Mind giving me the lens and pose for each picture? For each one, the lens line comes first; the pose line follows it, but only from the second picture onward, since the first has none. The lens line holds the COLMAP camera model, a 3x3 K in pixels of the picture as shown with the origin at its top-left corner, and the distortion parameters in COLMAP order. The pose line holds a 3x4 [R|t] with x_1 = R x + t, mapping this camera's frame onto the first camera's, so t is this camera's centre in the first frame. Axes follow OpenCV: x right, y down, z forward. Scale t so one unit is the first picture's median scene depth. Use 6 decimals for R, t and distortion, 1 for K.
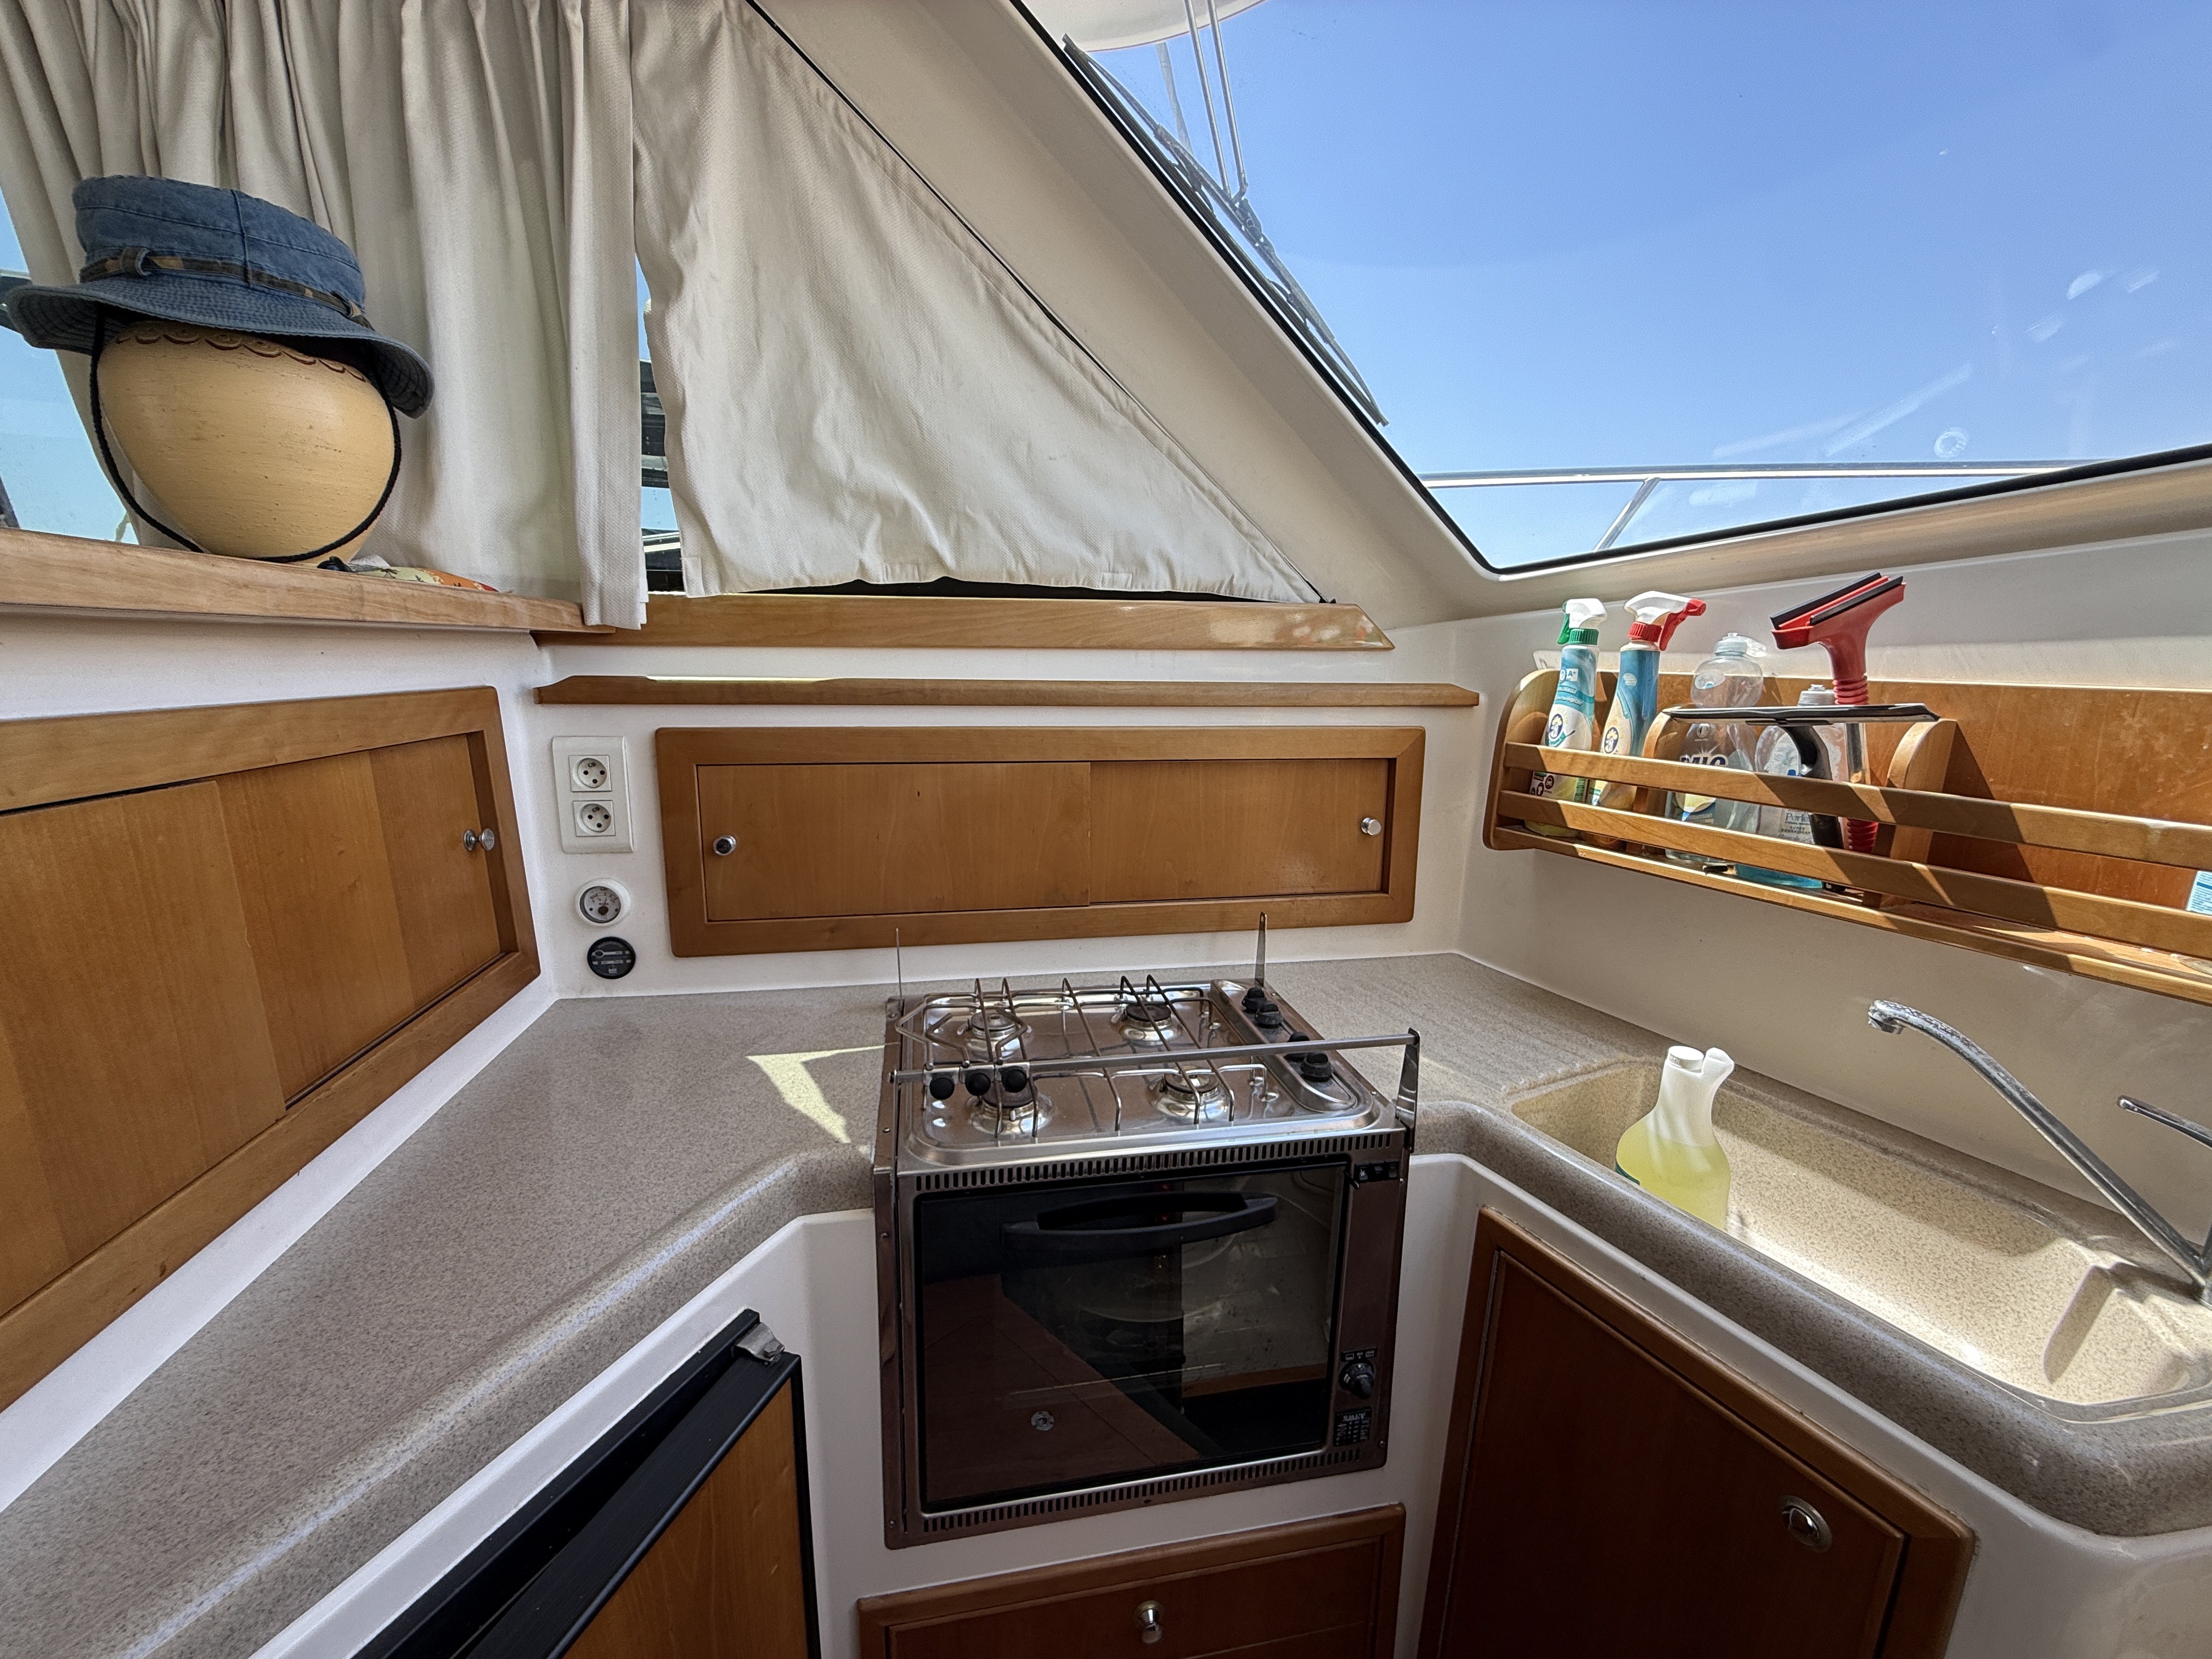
lens RADIAL K [[884.4, 0, 1098.7], [0, 884.4, 836.3], [0, 0, 1]] dist [-0.000345, 0.000458]
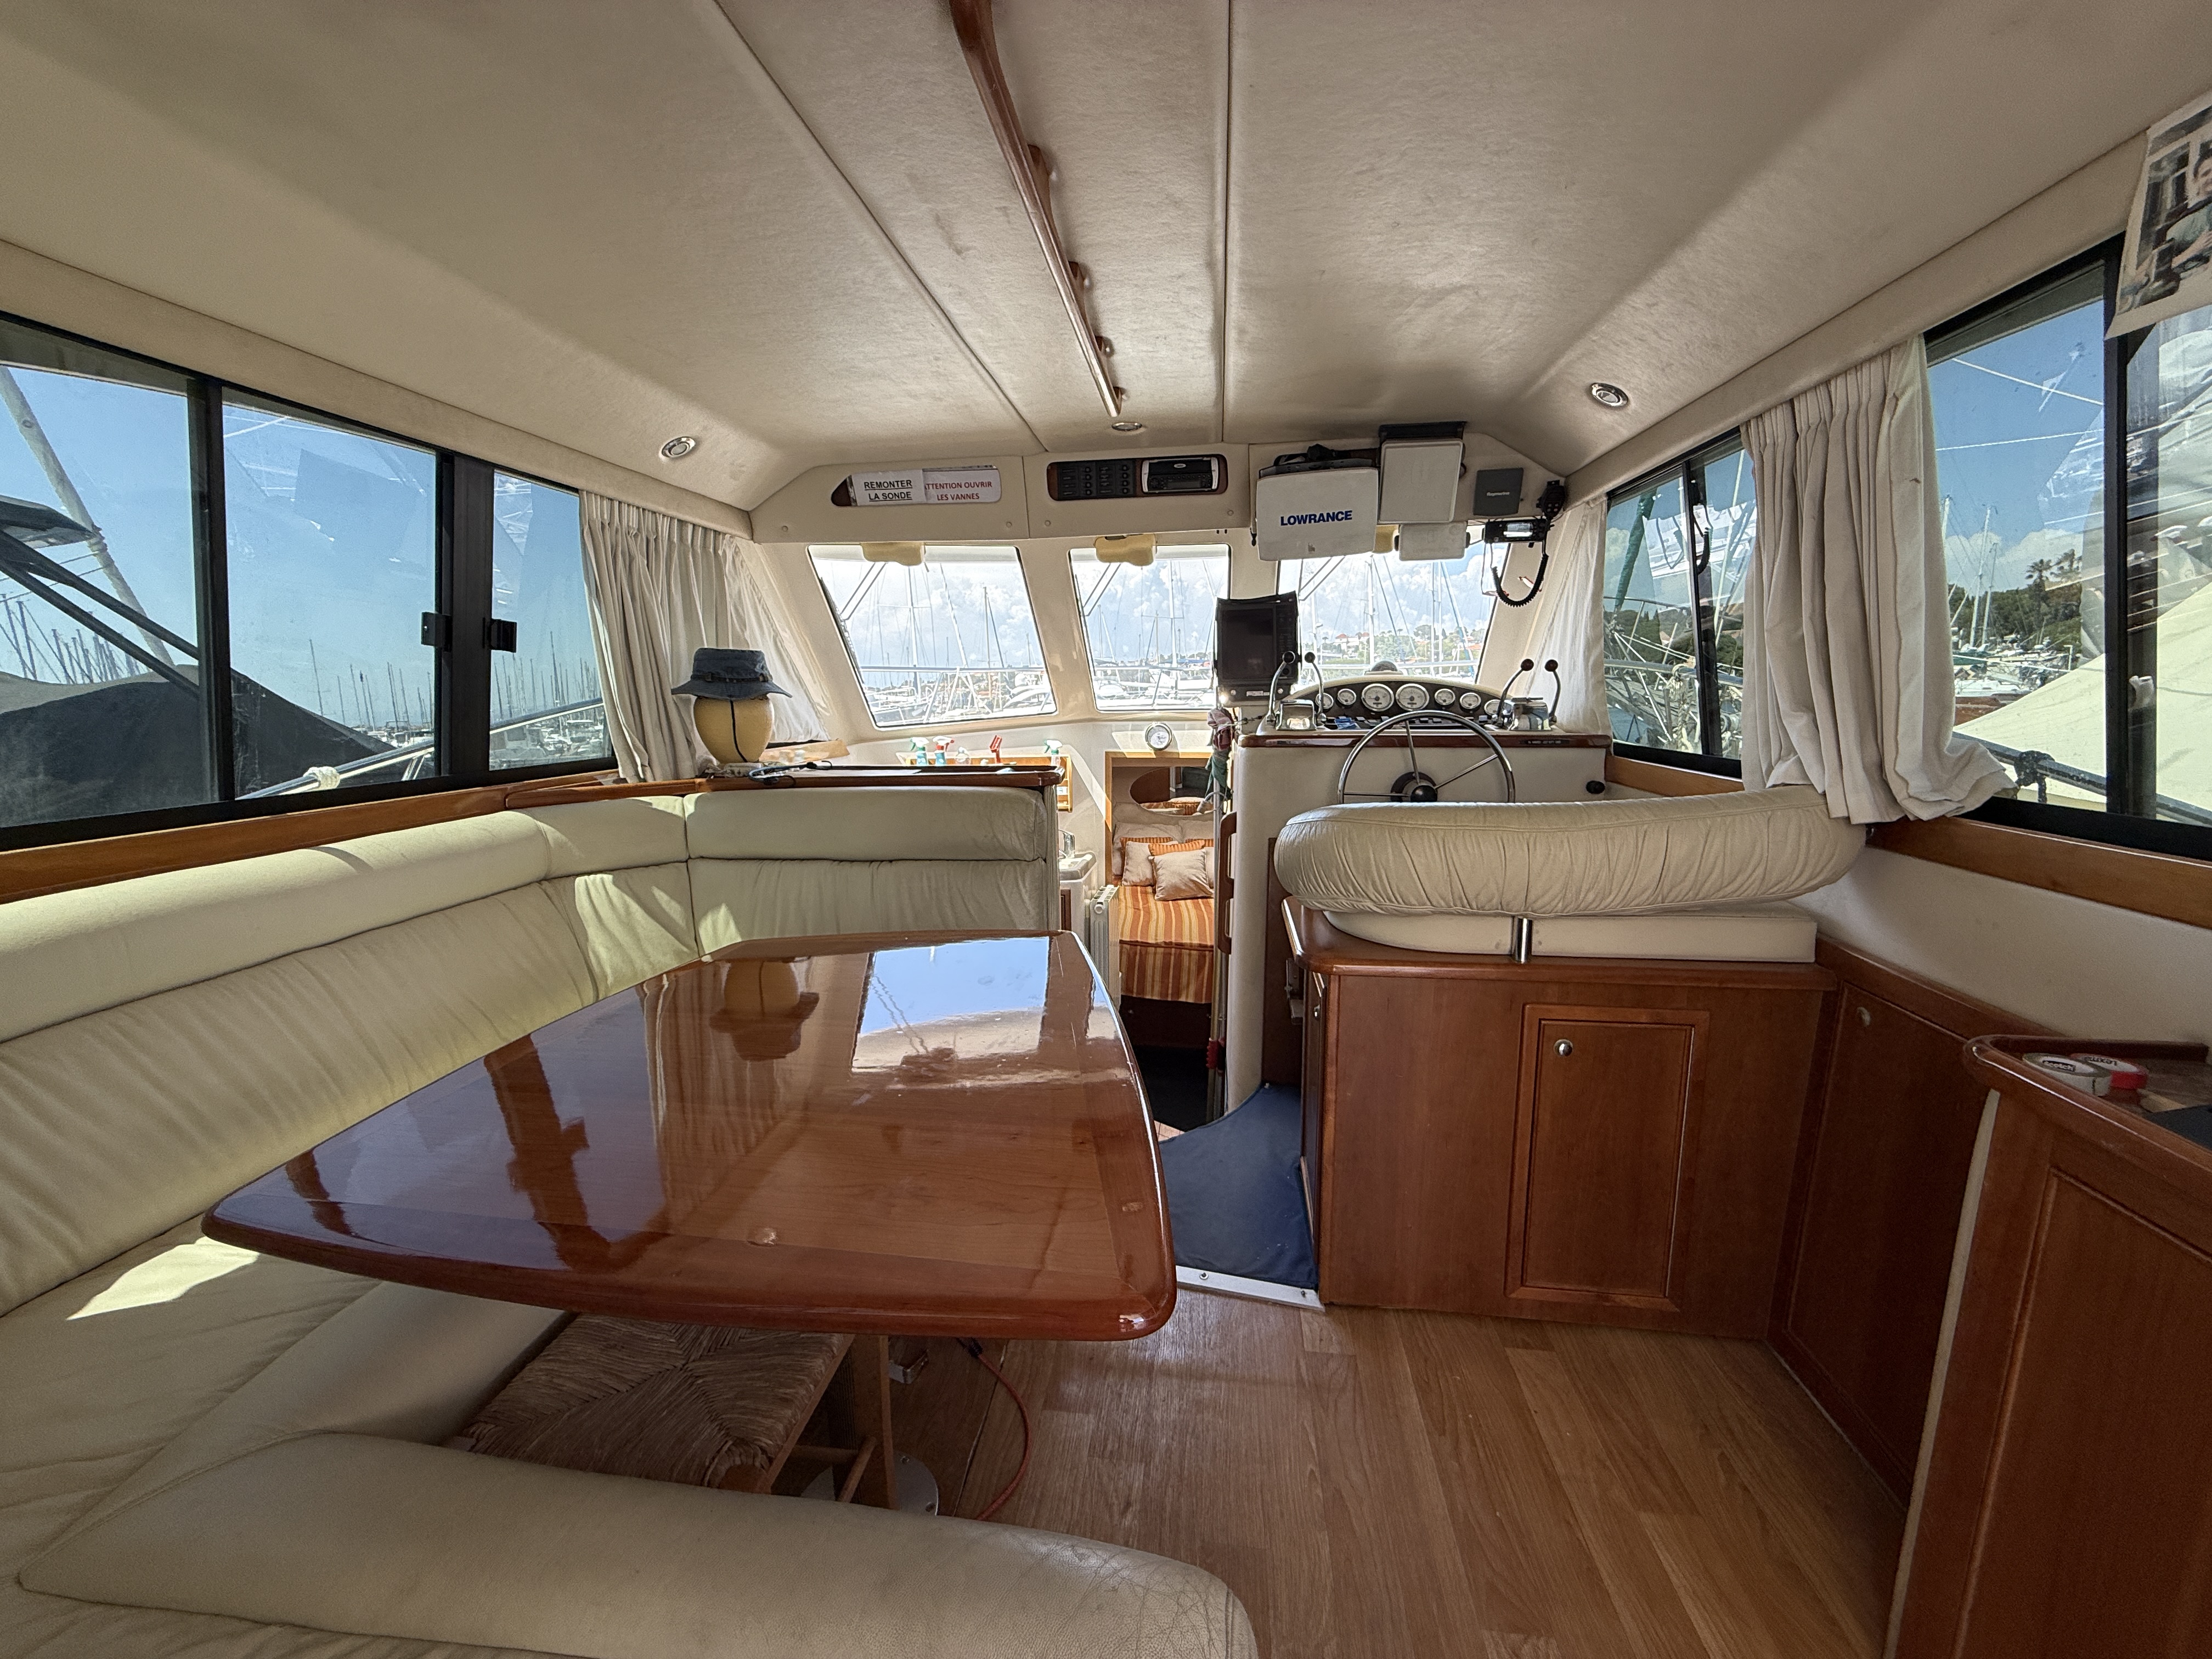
lens RADIAL K [[877.4, 0, 1097.1], [0, 877.4, 835.9], [0, 0, 1]] dist [-0.001070, 0.000033]
pose [[0.323417, -0.163341, 0.932052, -2.460404], [0.210070, 0.972804, 0.097589, -0.090079], [-0.922644, 0.164234, 0.348934, -0.750124]]
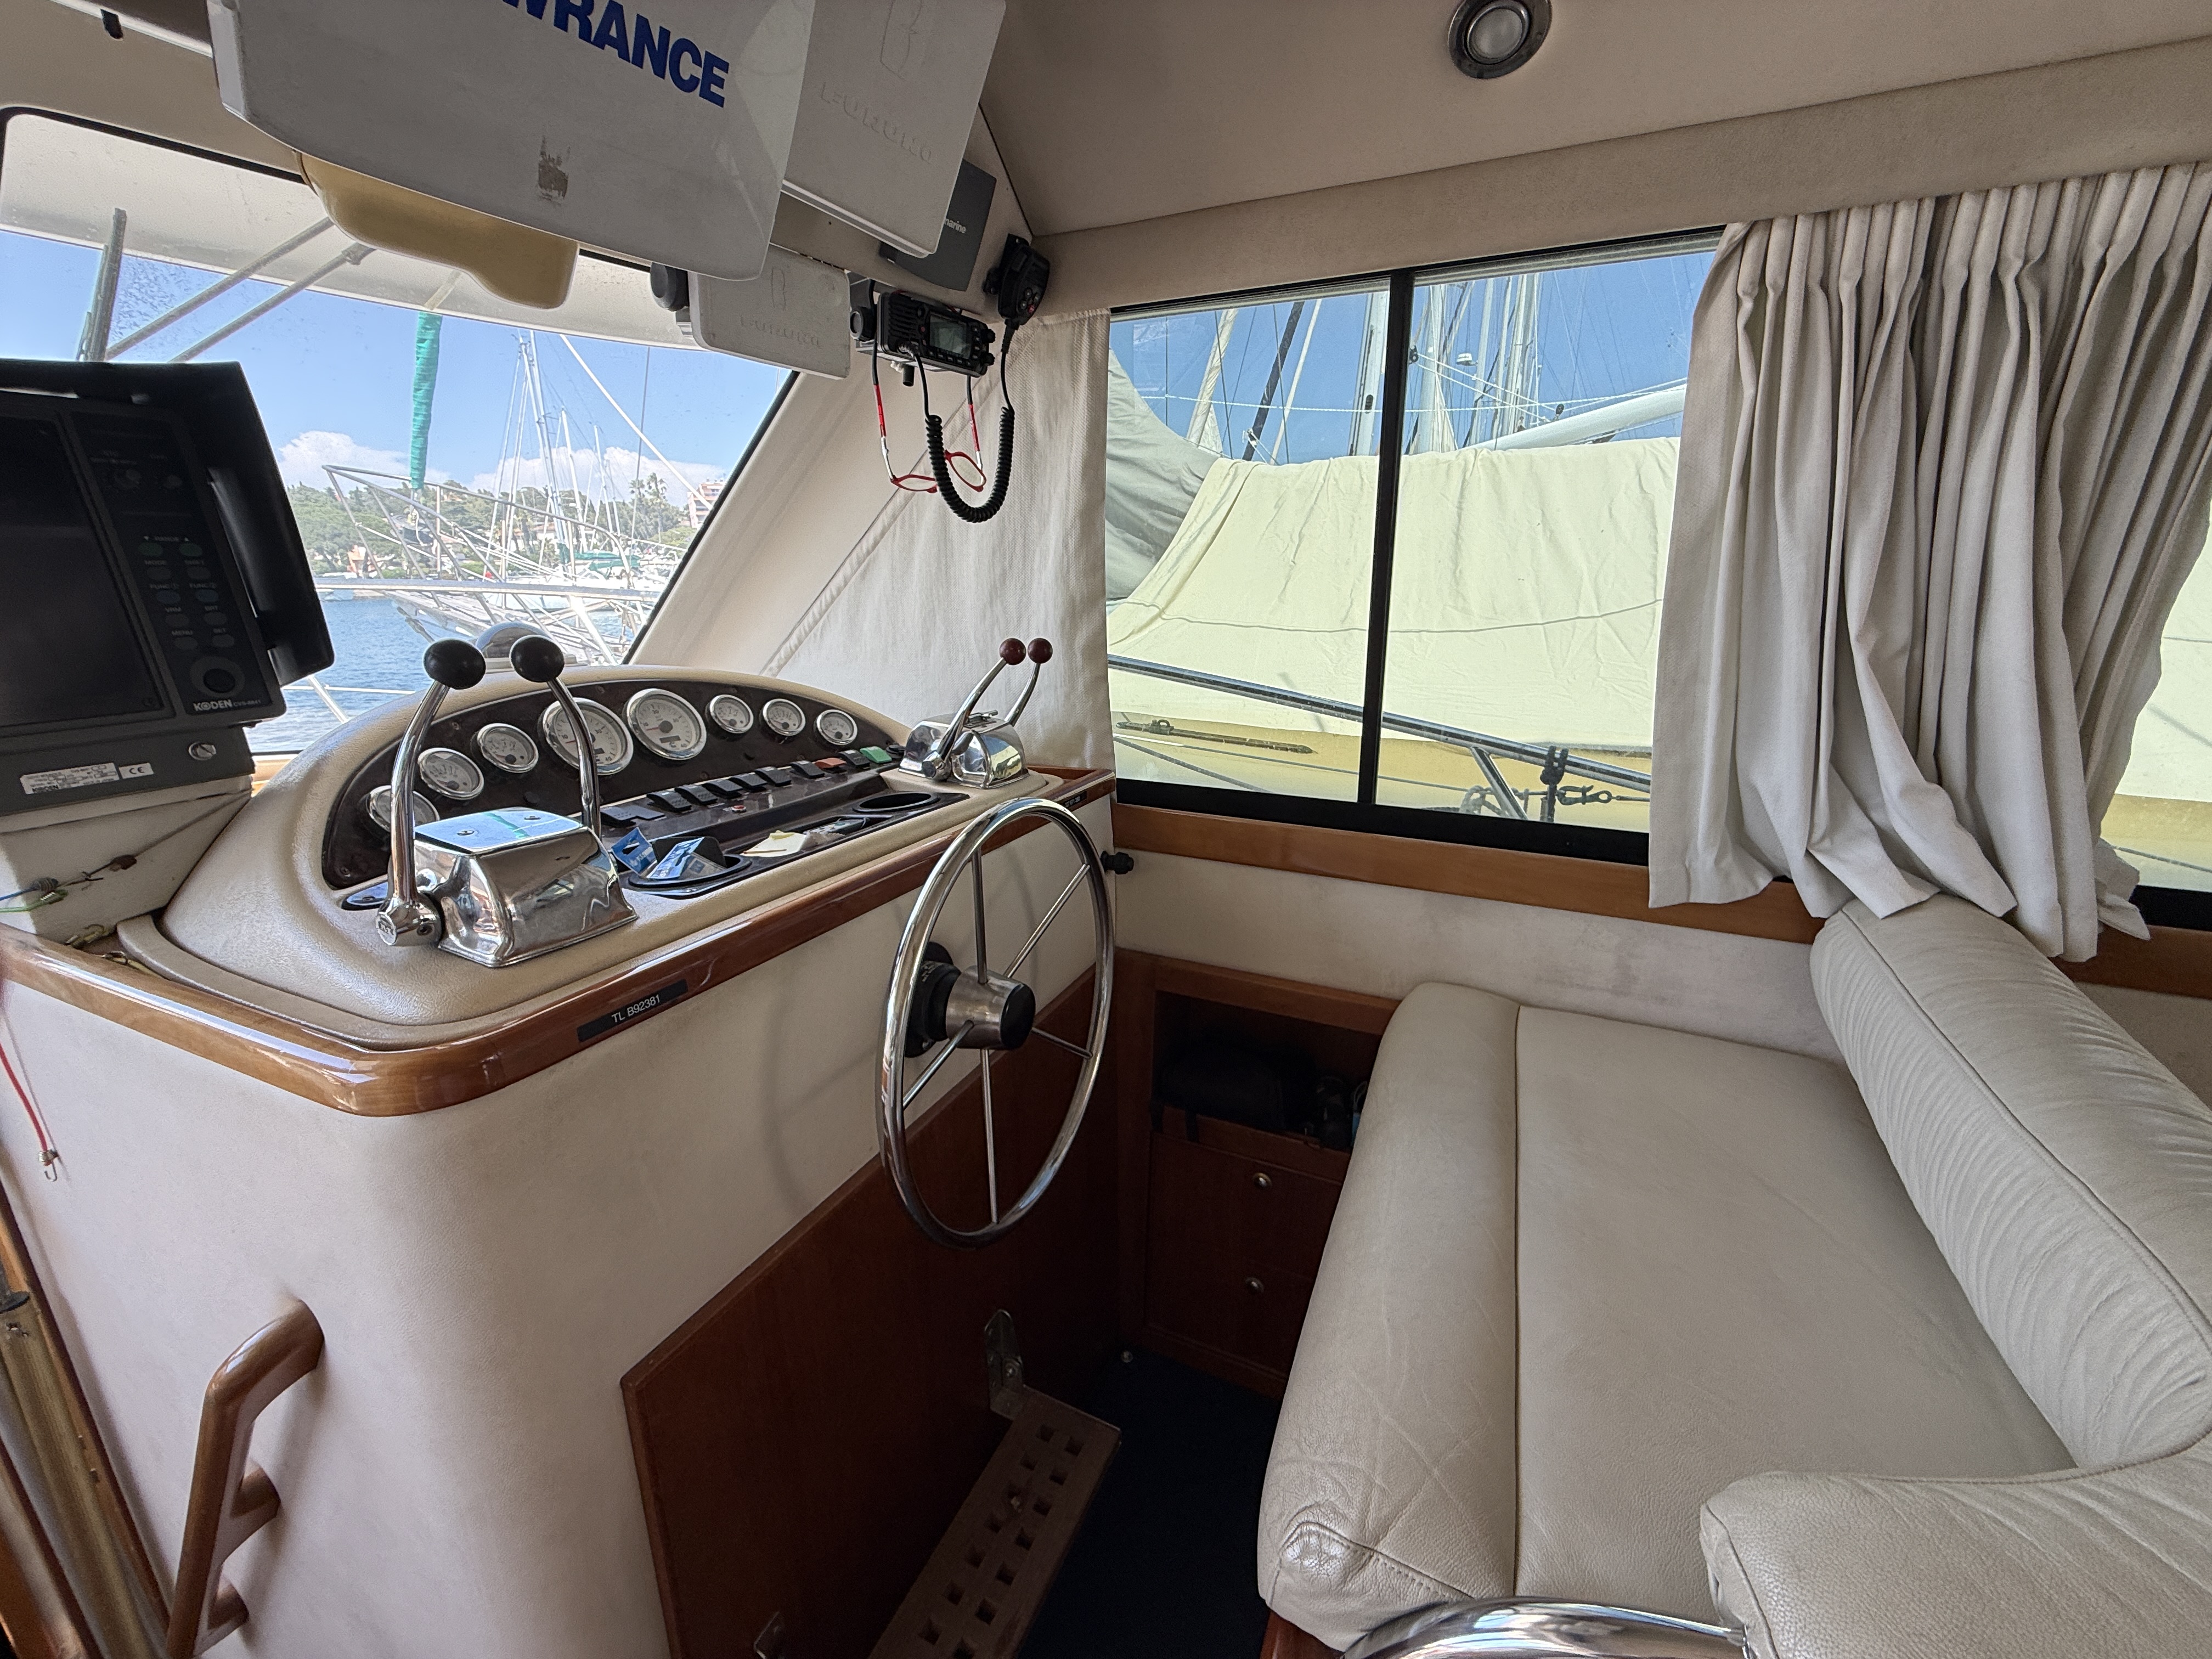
lens RADIAL K [[898.5, 0, 1090.9], [0, 898.5, 825.3], [0, 0, 1]] dist [-0.001813, 0.004106]
pose [[-0.812239, -0.159637, 0.561056, -0.701173], [0.114624, 0.899393, 0.421844, -0.315898], [-0.571952, 0.406949, -0.712225, -0.267458]]
